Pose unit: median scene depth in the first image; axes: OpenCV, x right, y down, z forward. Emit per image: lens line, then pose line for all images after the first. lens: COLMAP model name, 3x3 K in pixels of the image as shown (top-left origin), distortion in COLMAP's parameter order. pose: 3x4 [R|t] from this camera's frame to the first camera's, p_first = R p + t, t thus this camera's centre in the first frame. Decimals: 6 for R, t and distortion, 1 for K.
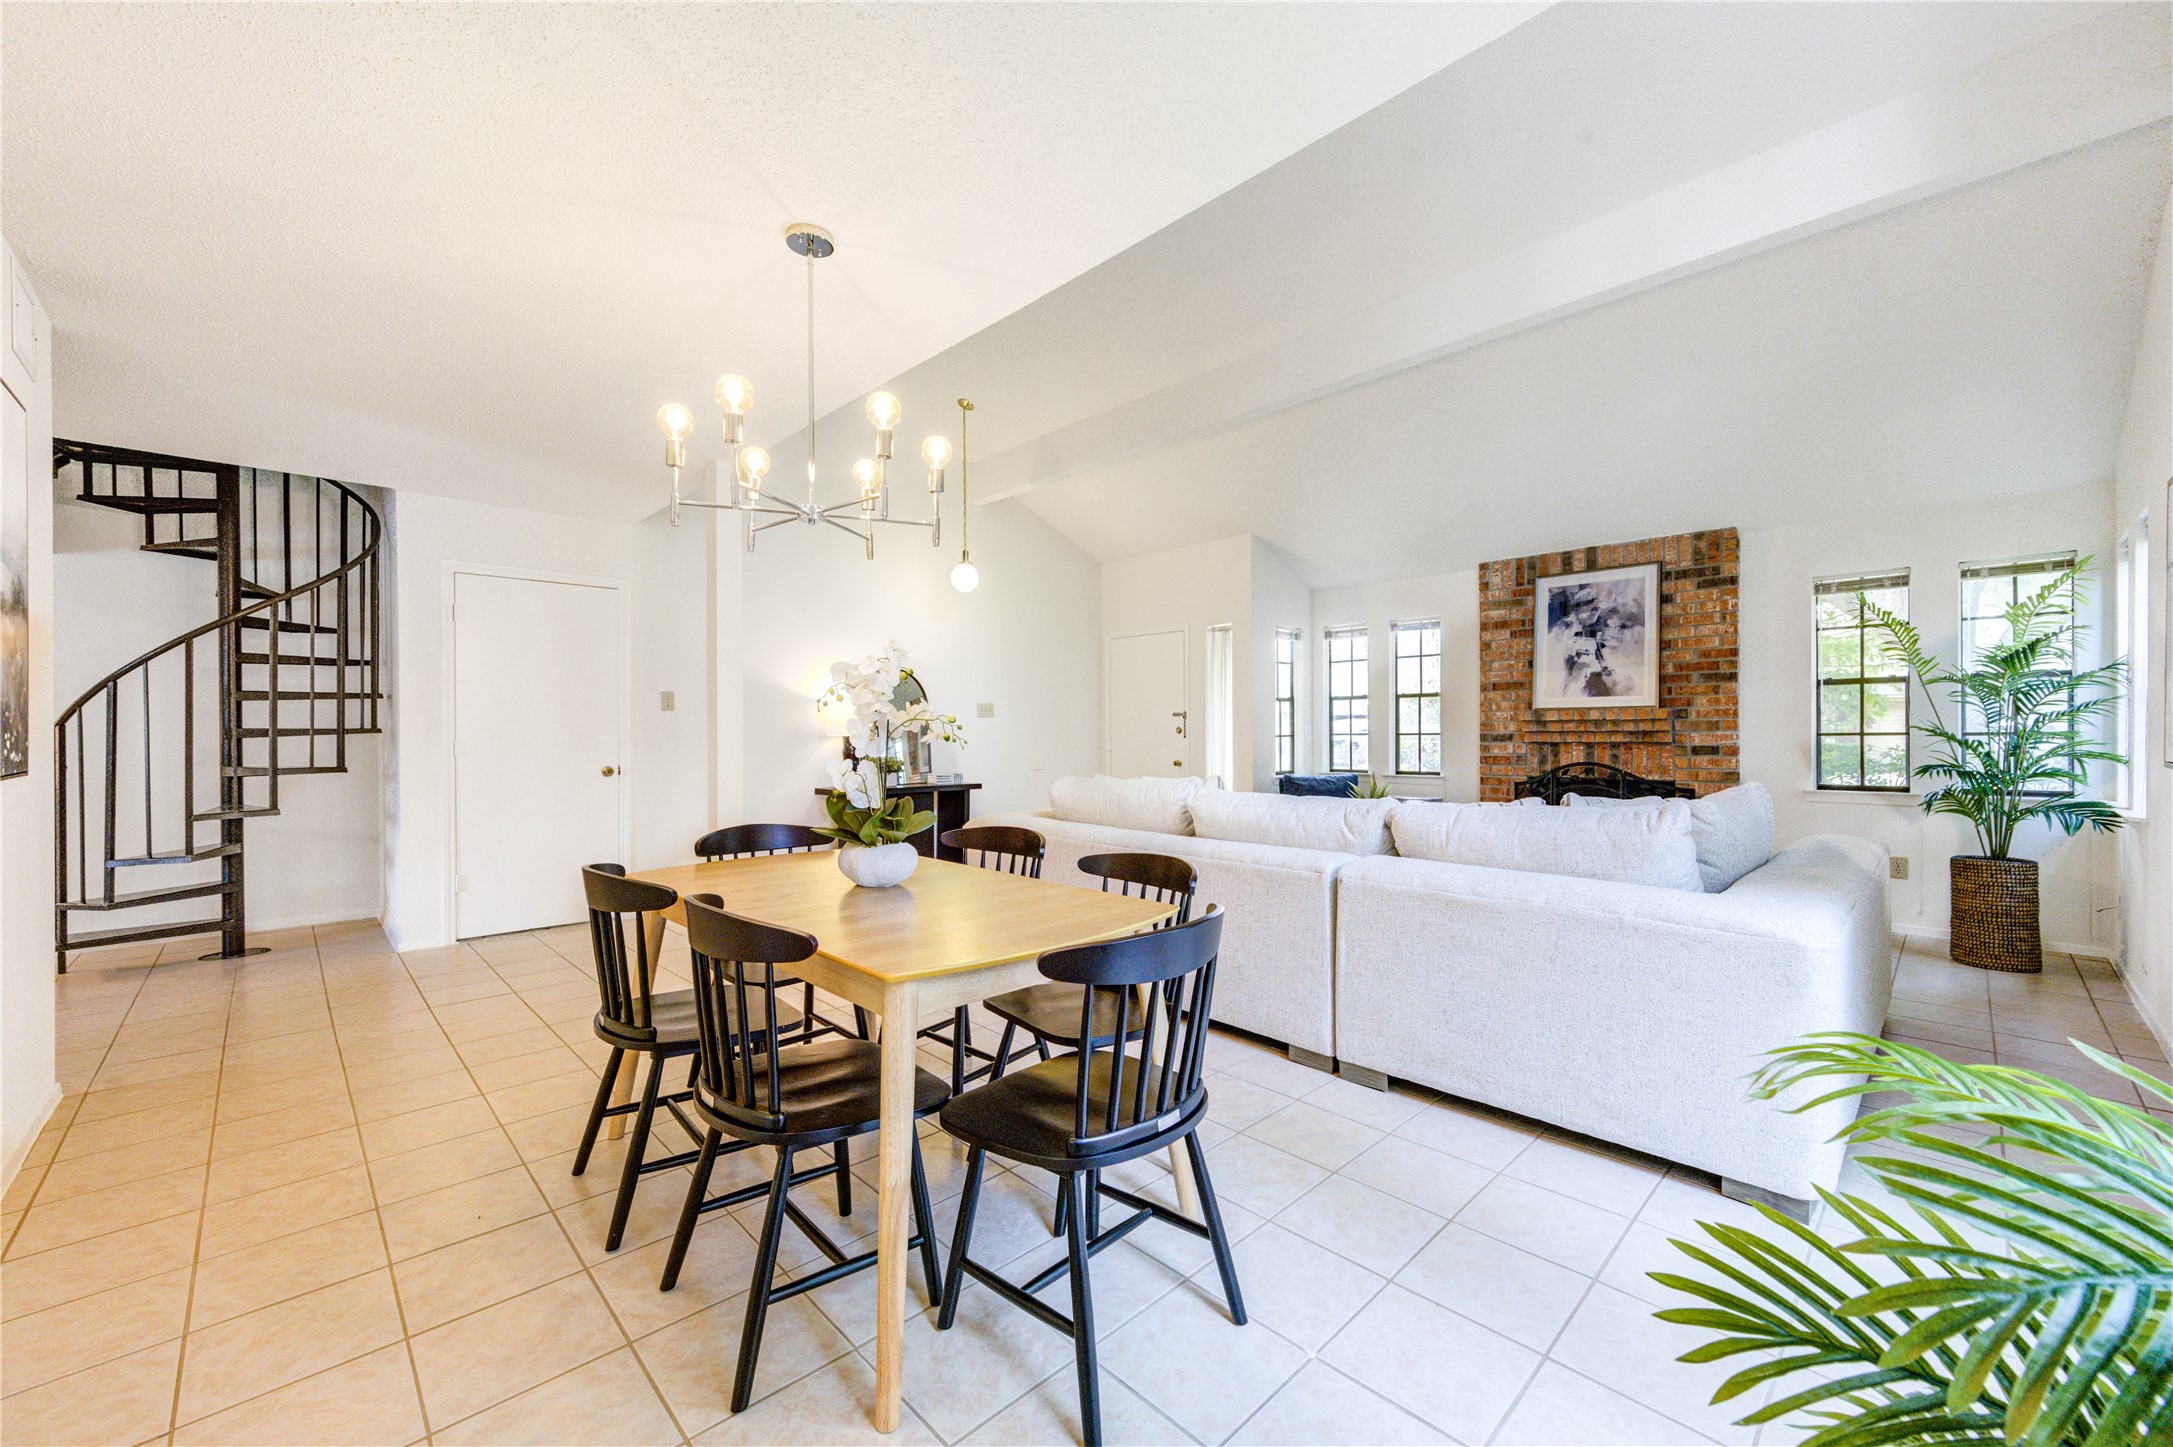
lens RADIAL K [[845.5, 0, 1091.3], [0, 845.5, 733.0], [0, 0, 1]] dist [0.001663, 0.000179]
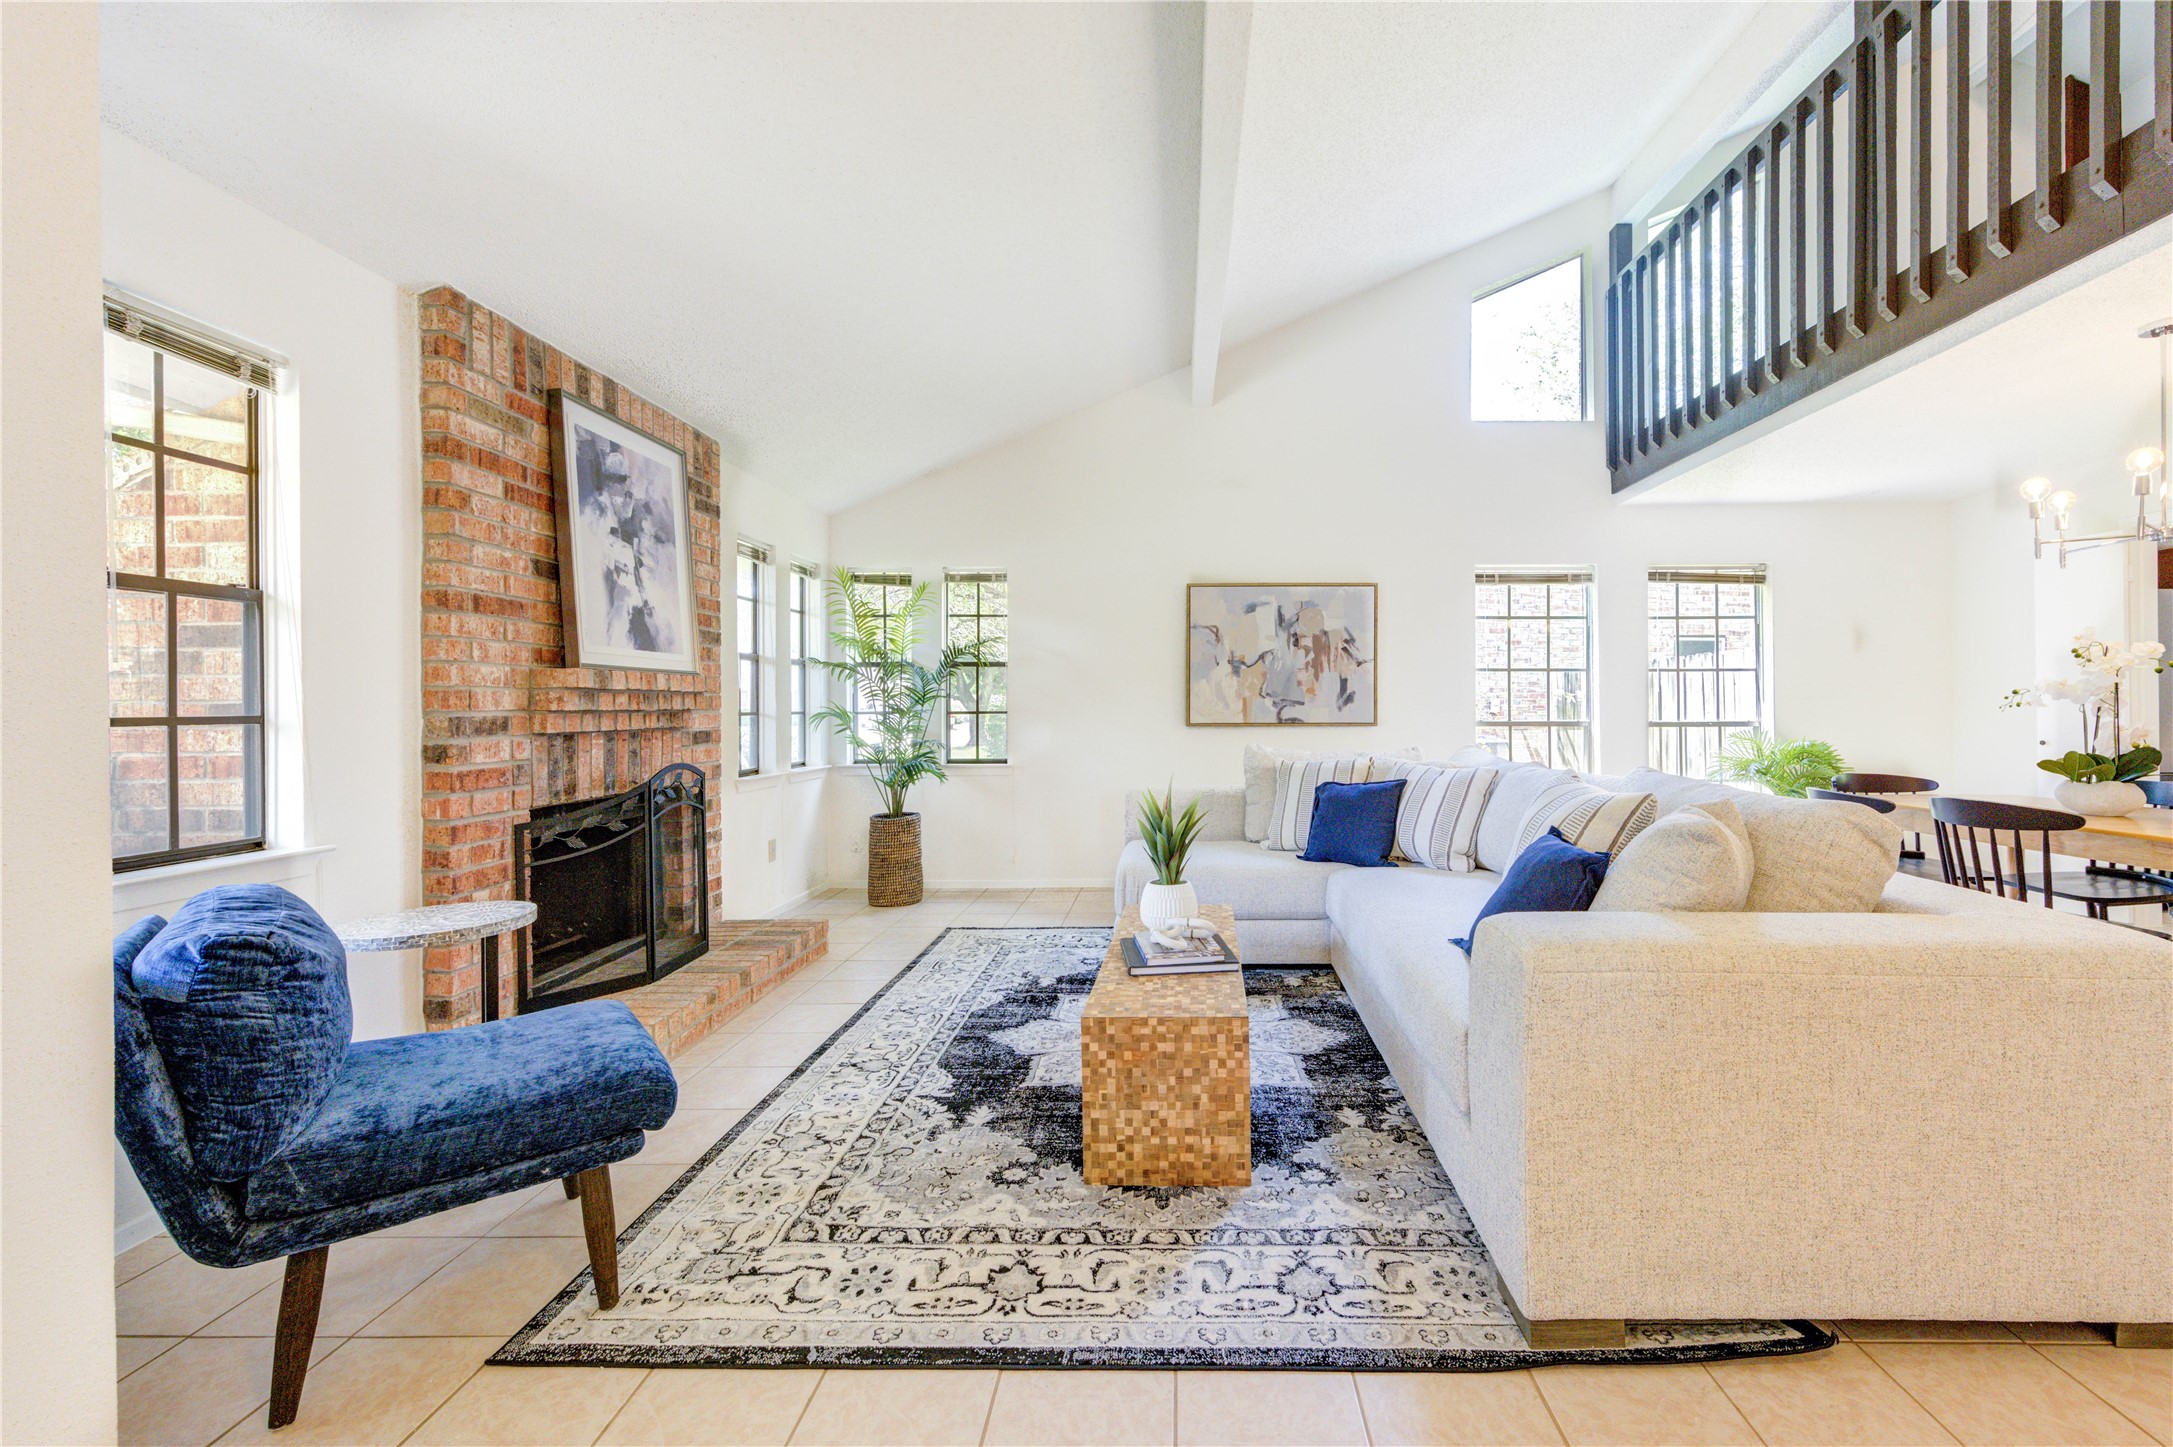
lens RADIAL K [[880.4, 0, 1156.4], [0, 880.4, 708.7], [0, 0, 1]] dist [0.001510, -0.000147]
pose [[-0.697548, 0.006465, 0.716509, -0.072840], [0.008997, 0.999959, -0.000264, 0.000059], [-0.716481, 0.006262, -0.697578, 1.166930]]
